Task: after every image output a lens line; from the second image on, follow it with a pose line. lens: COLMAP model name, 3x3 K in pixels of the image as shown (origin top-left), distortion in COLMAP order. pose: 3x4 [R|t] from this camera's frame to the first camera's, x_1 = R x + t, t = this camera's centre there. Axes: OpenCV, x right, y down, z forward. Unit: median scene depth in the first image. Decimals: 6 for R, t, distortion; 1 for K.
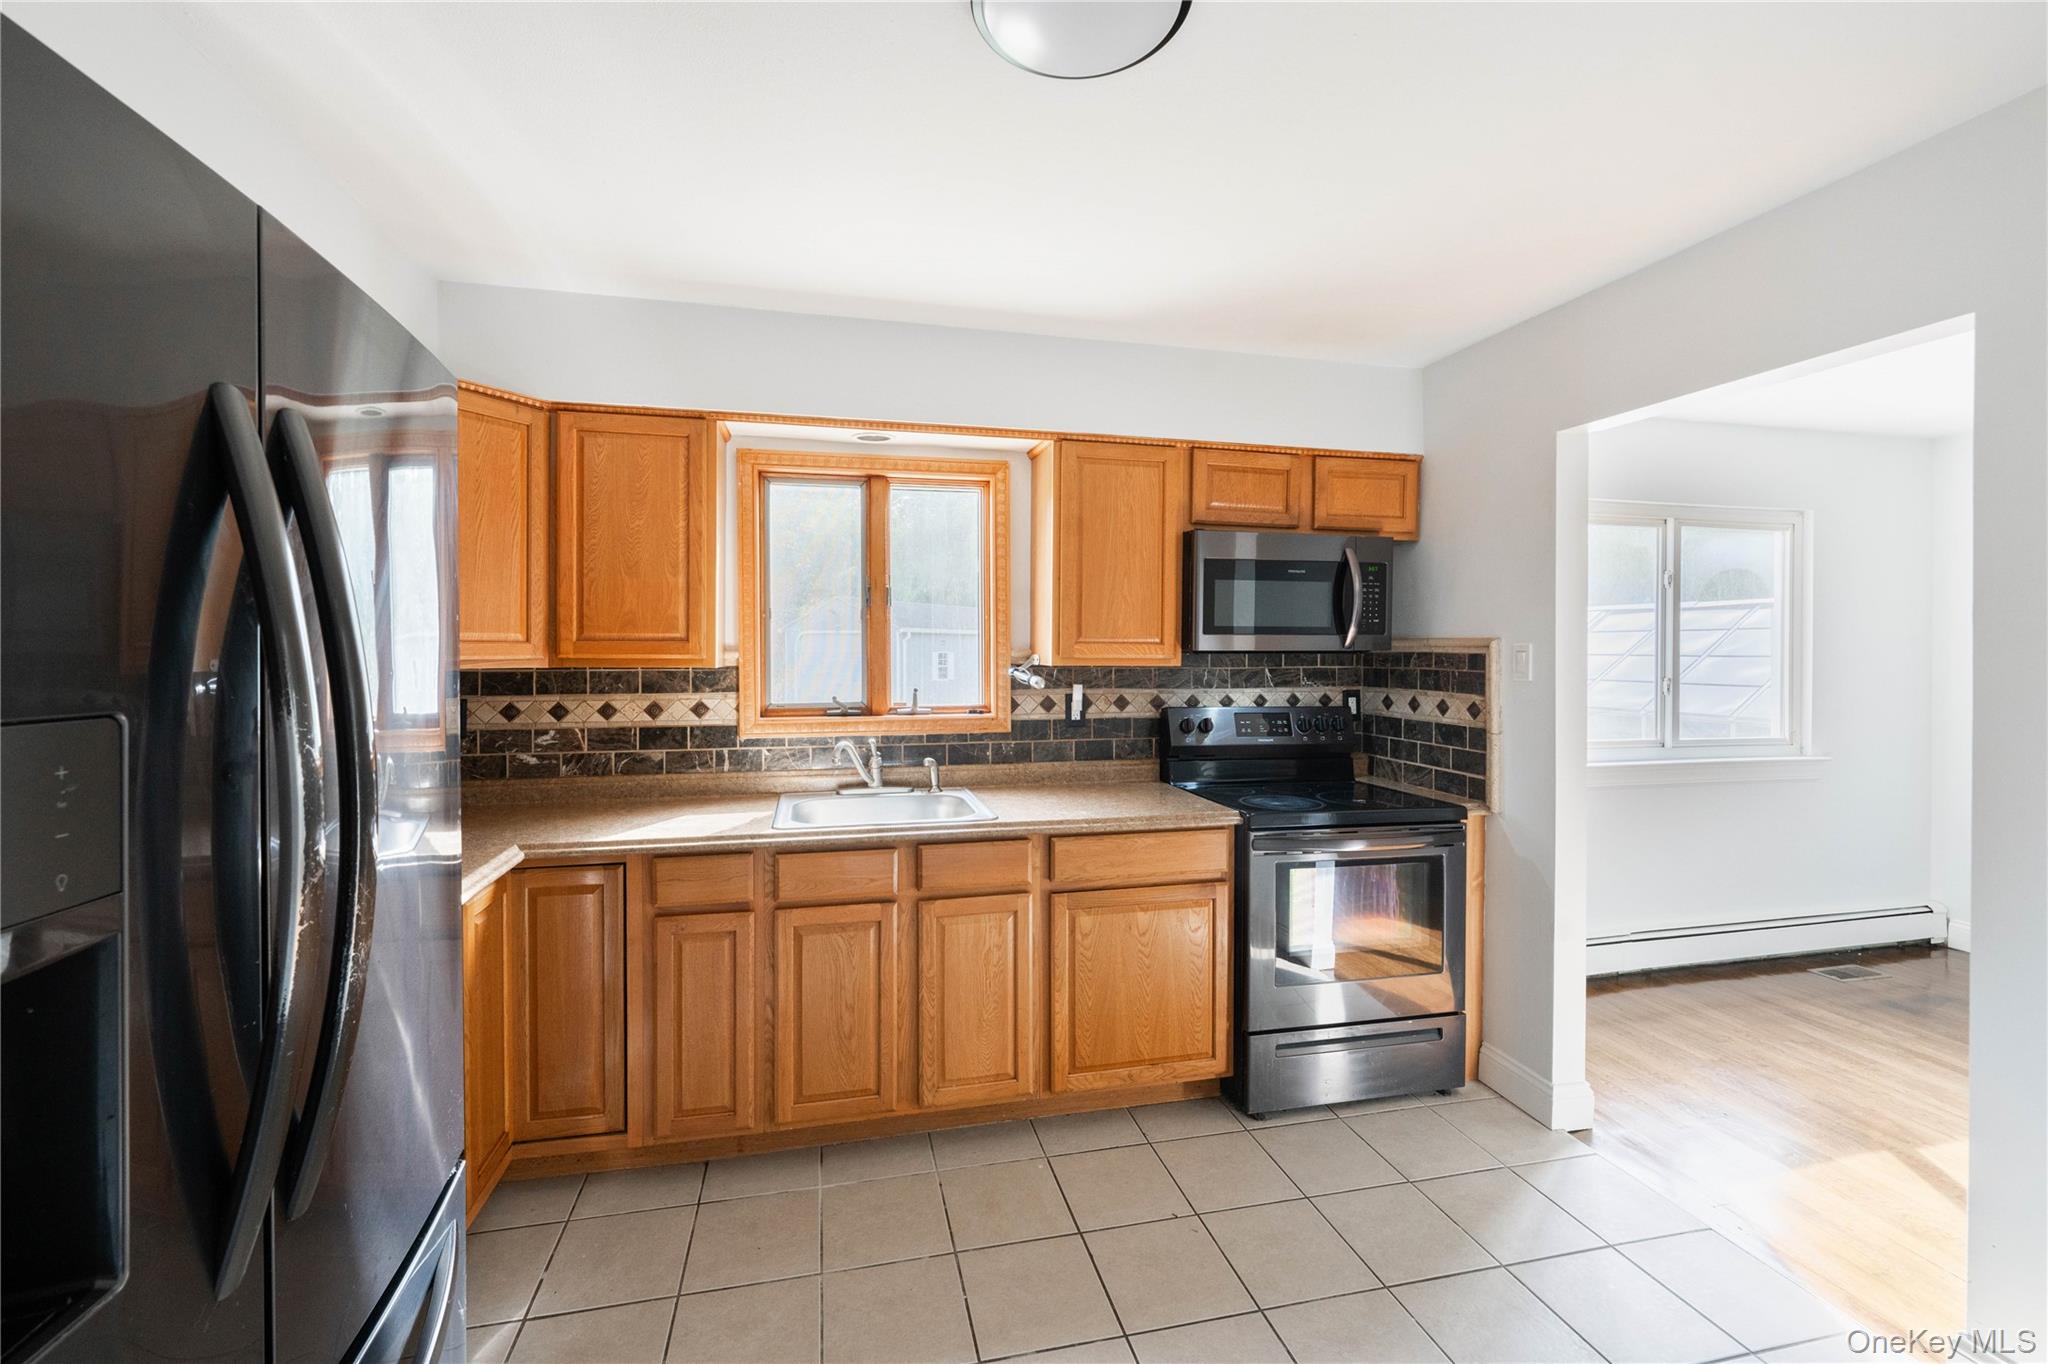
lens RADIAL K [[826.4, 0, 1004.8], [0, 826.4, 648.7], [0, 0, 1]] dist [0.000520, 0.000149]
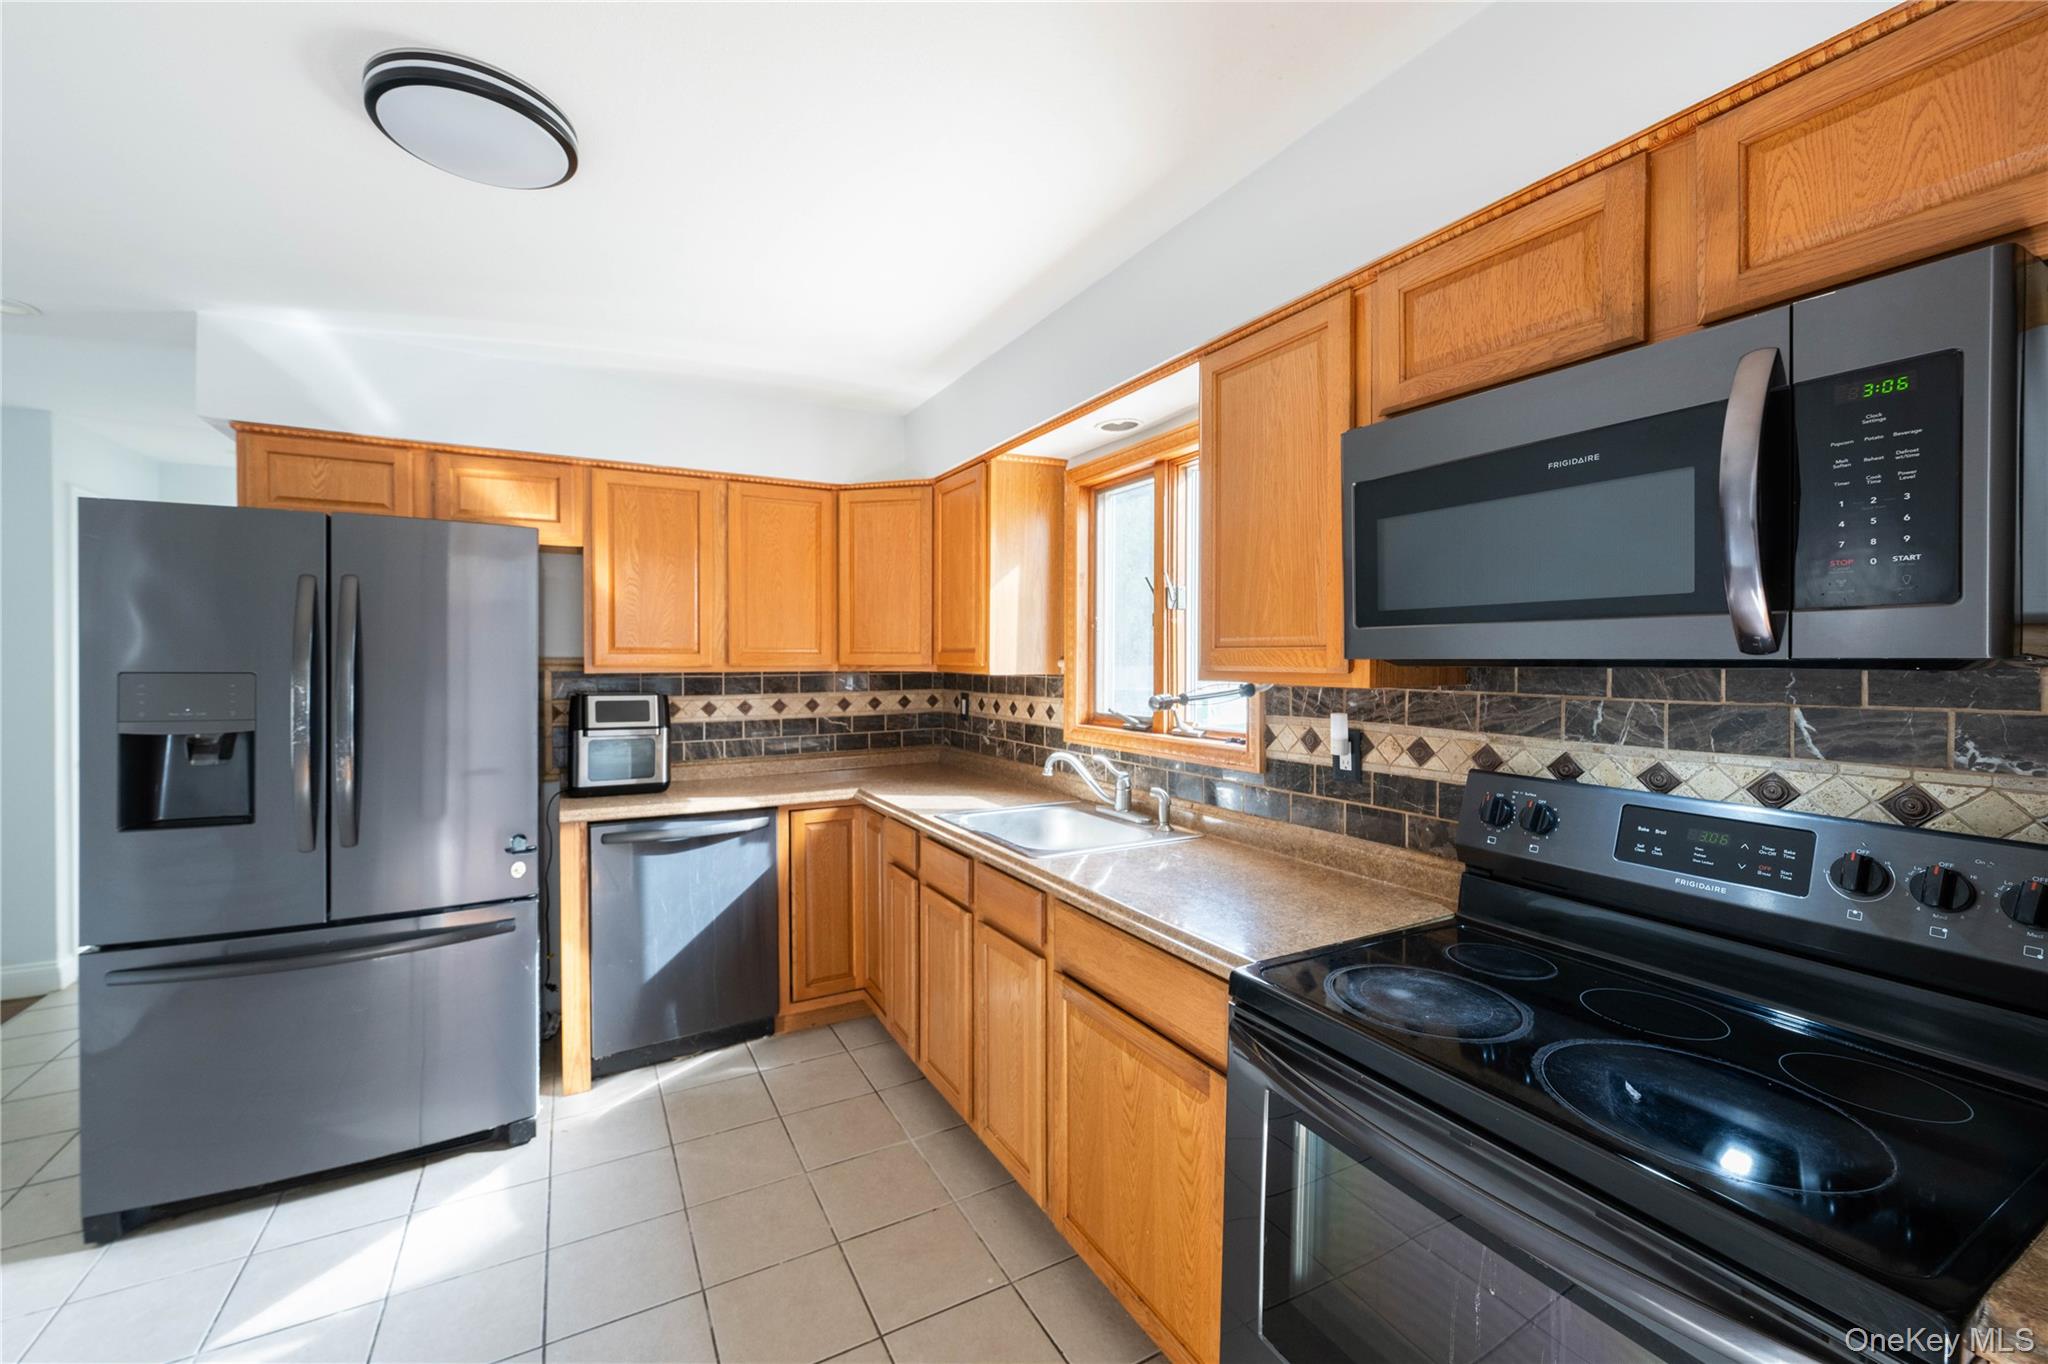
lens RADIAL K [[826.4, 0, 1023.2], [0, 826.4, 668.8], [0, 0, 1]] dist [0.000520, 0.000149]
pose [[0.276603, 0.008775, -0.960944, 0.620989], [-0.010726, 0.999924, 0.006043, 0.008021], [0.960925, 0.008635, 0.276676, 0.590033]]
